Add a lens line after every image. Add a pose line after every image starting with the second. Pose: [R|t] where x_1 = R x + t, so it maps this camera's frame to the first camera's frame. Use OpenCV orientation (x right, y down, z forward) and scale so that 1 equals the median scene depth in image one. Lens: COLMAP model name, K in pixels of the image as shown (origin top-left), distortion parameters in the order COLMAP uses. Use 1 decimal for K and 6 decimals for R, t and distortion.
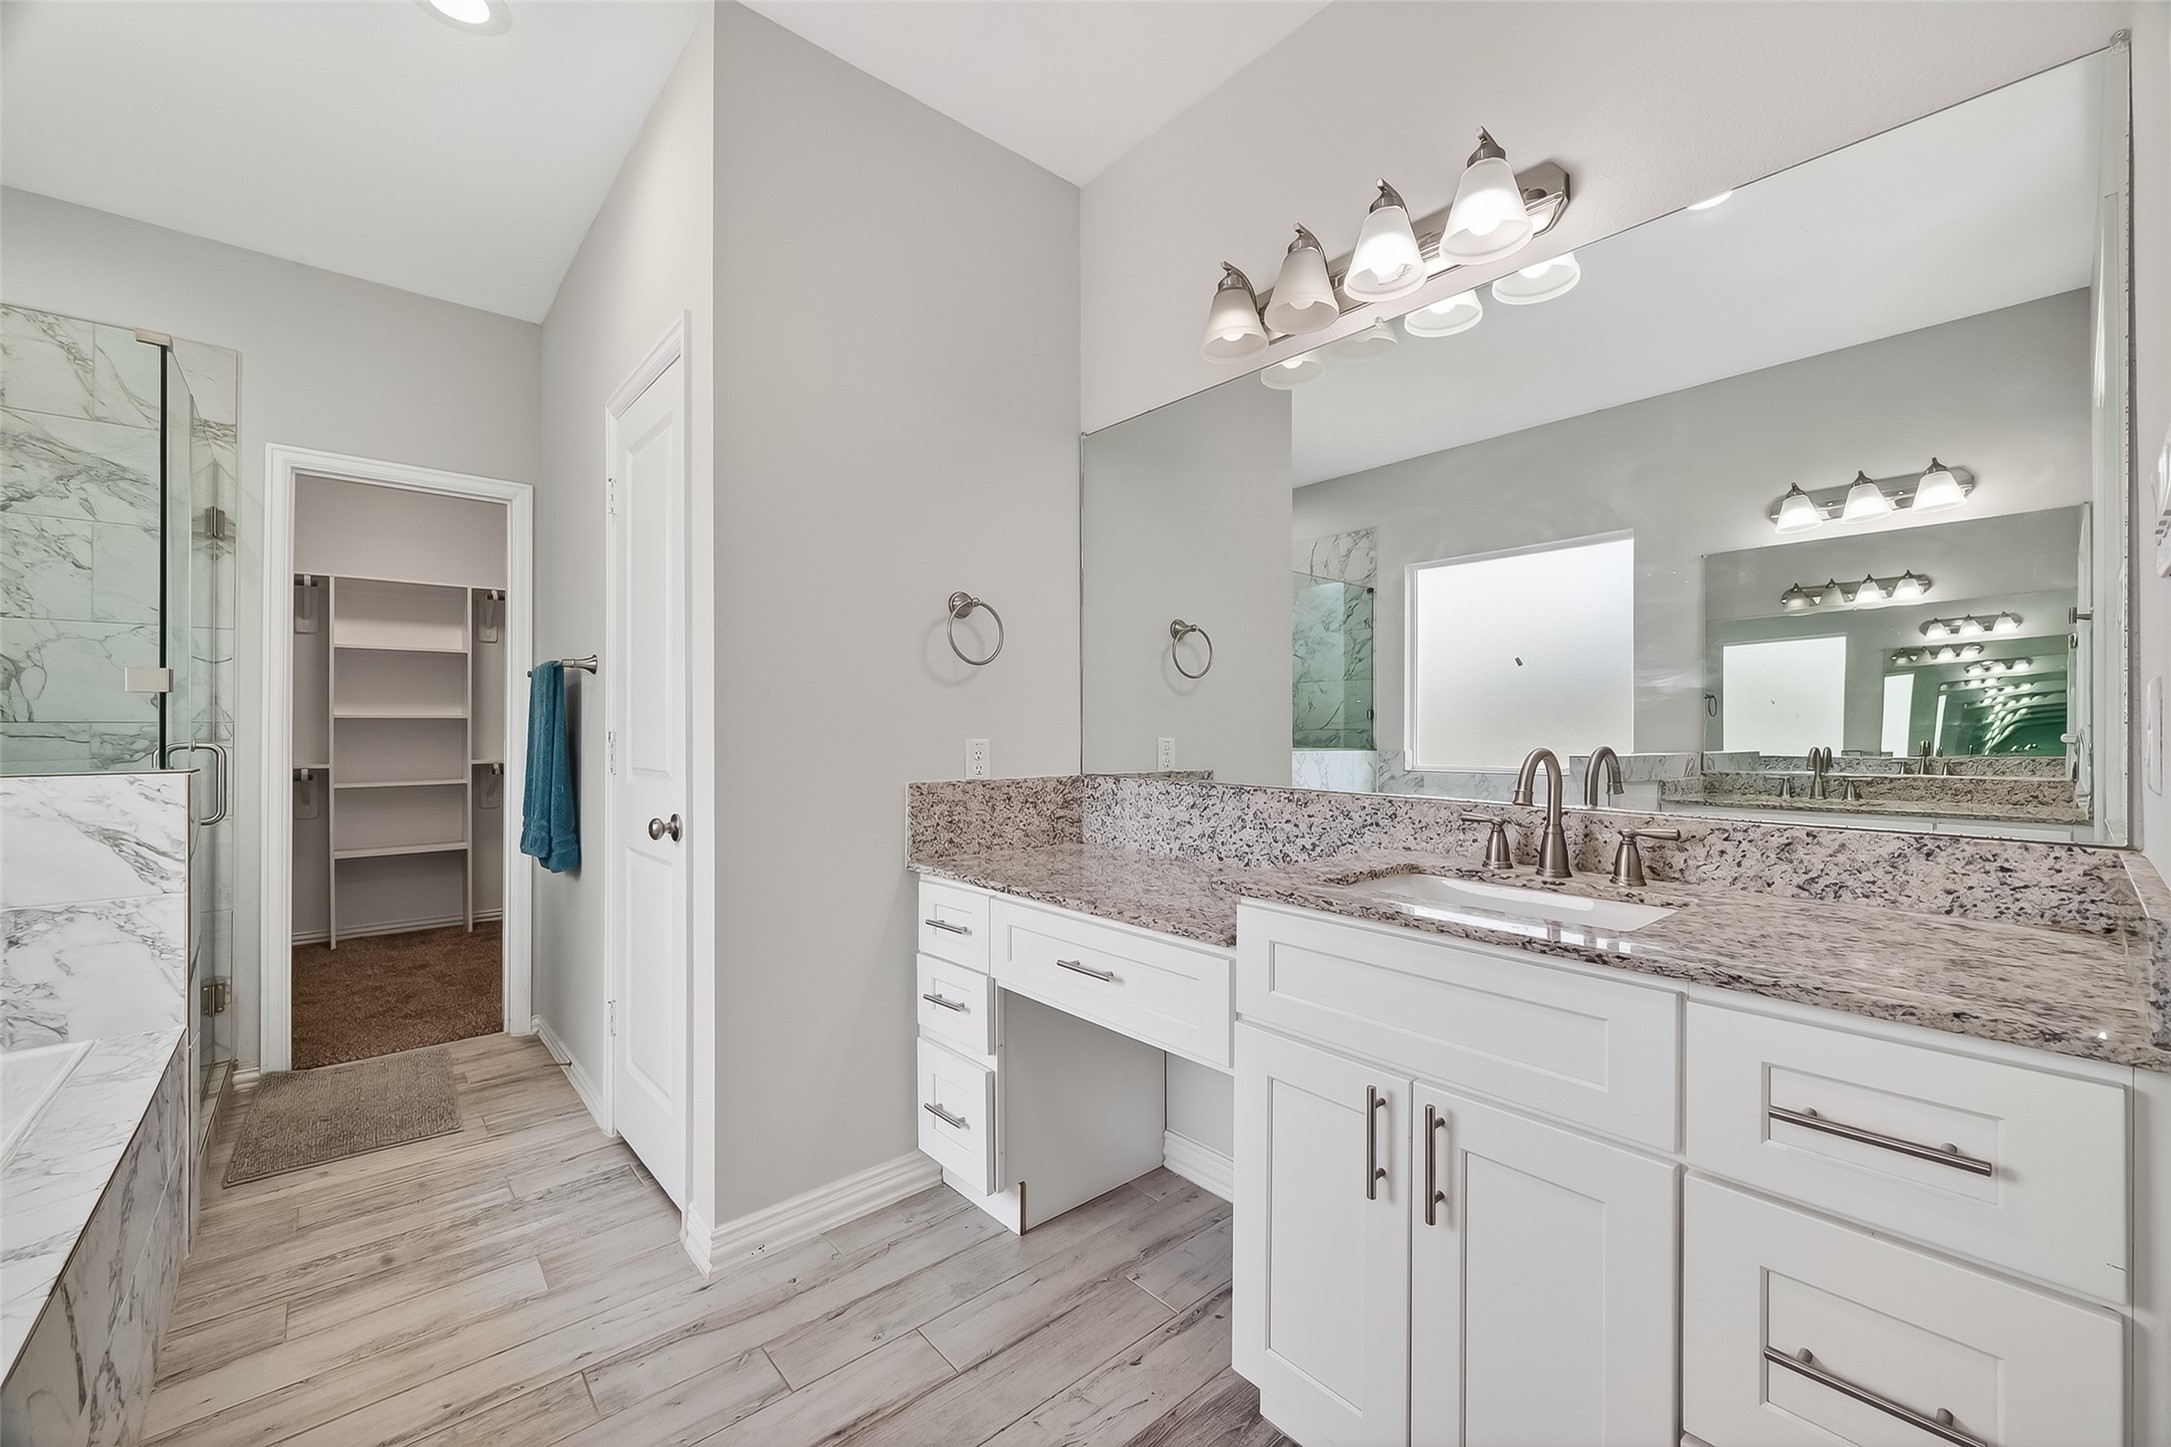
lens RADIAL K [[850.7, 0, 1046.0], [0, 850.7, 727.0], [0, 0, 1]] dist [-0.000603, 0.000440]
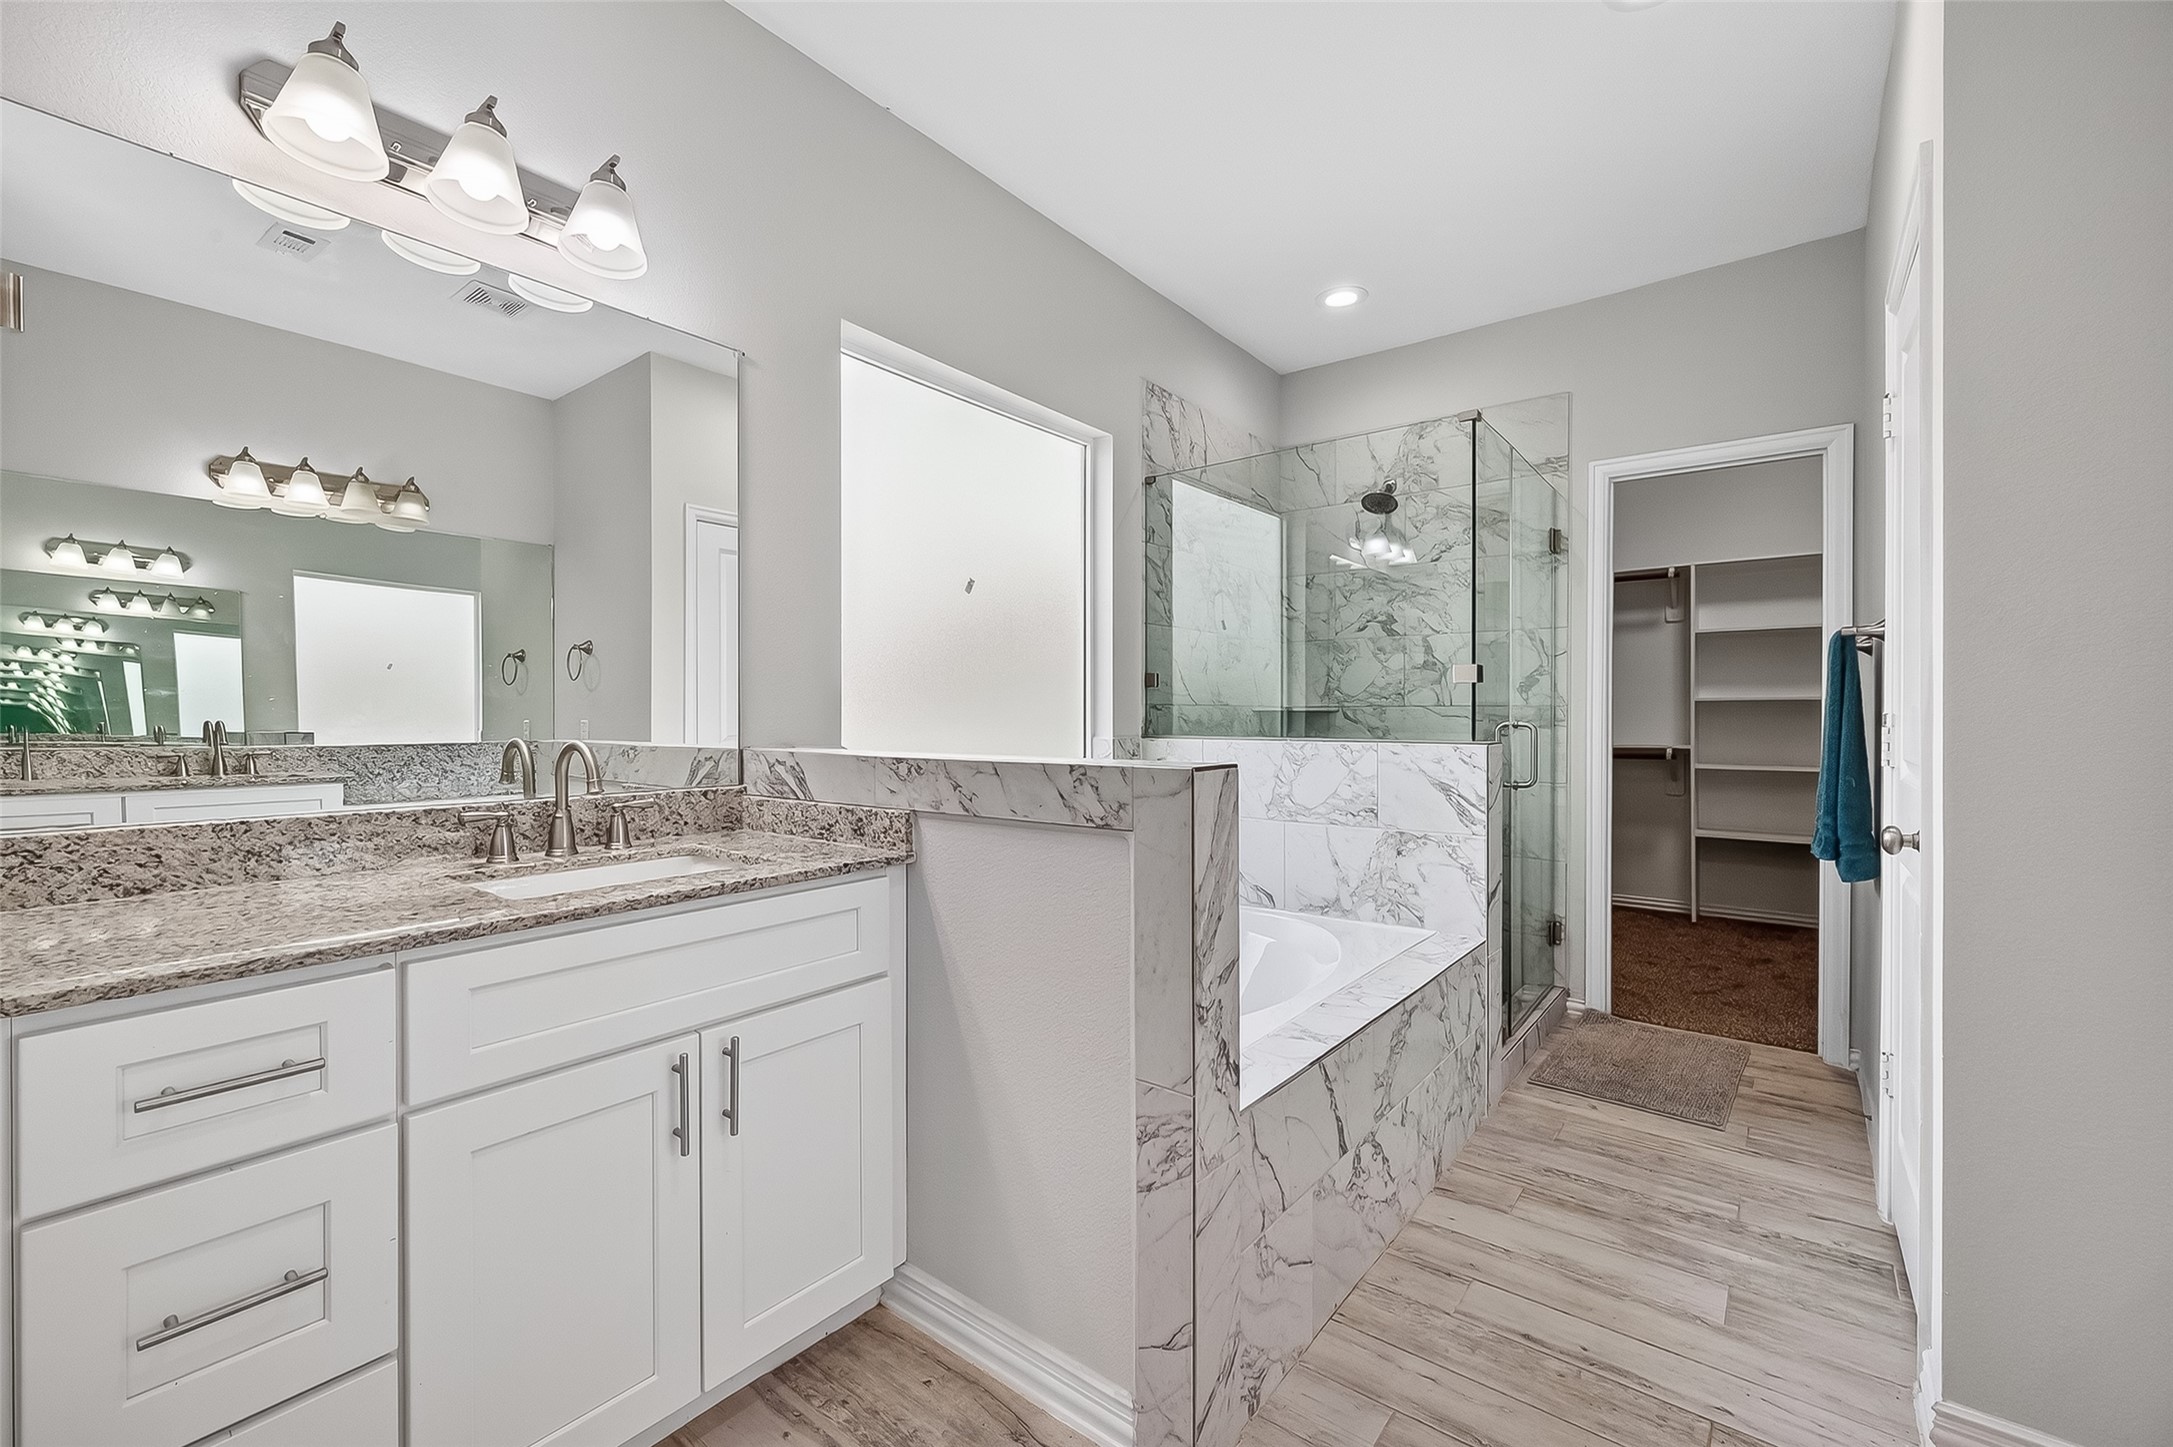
lens RADIAL K [[873.8, 0, 1075.2], [0, 873.8, 715.3], [0, 0, 1]] dist [-0.000811, -0.000145]
pose [[0.210858, 0.004919, -0.977504, 0.123022], [0.000777, 0.999986, 0.005200, 0.001922], [0.977516, -0.001856, 0.210851, 0.085206]]
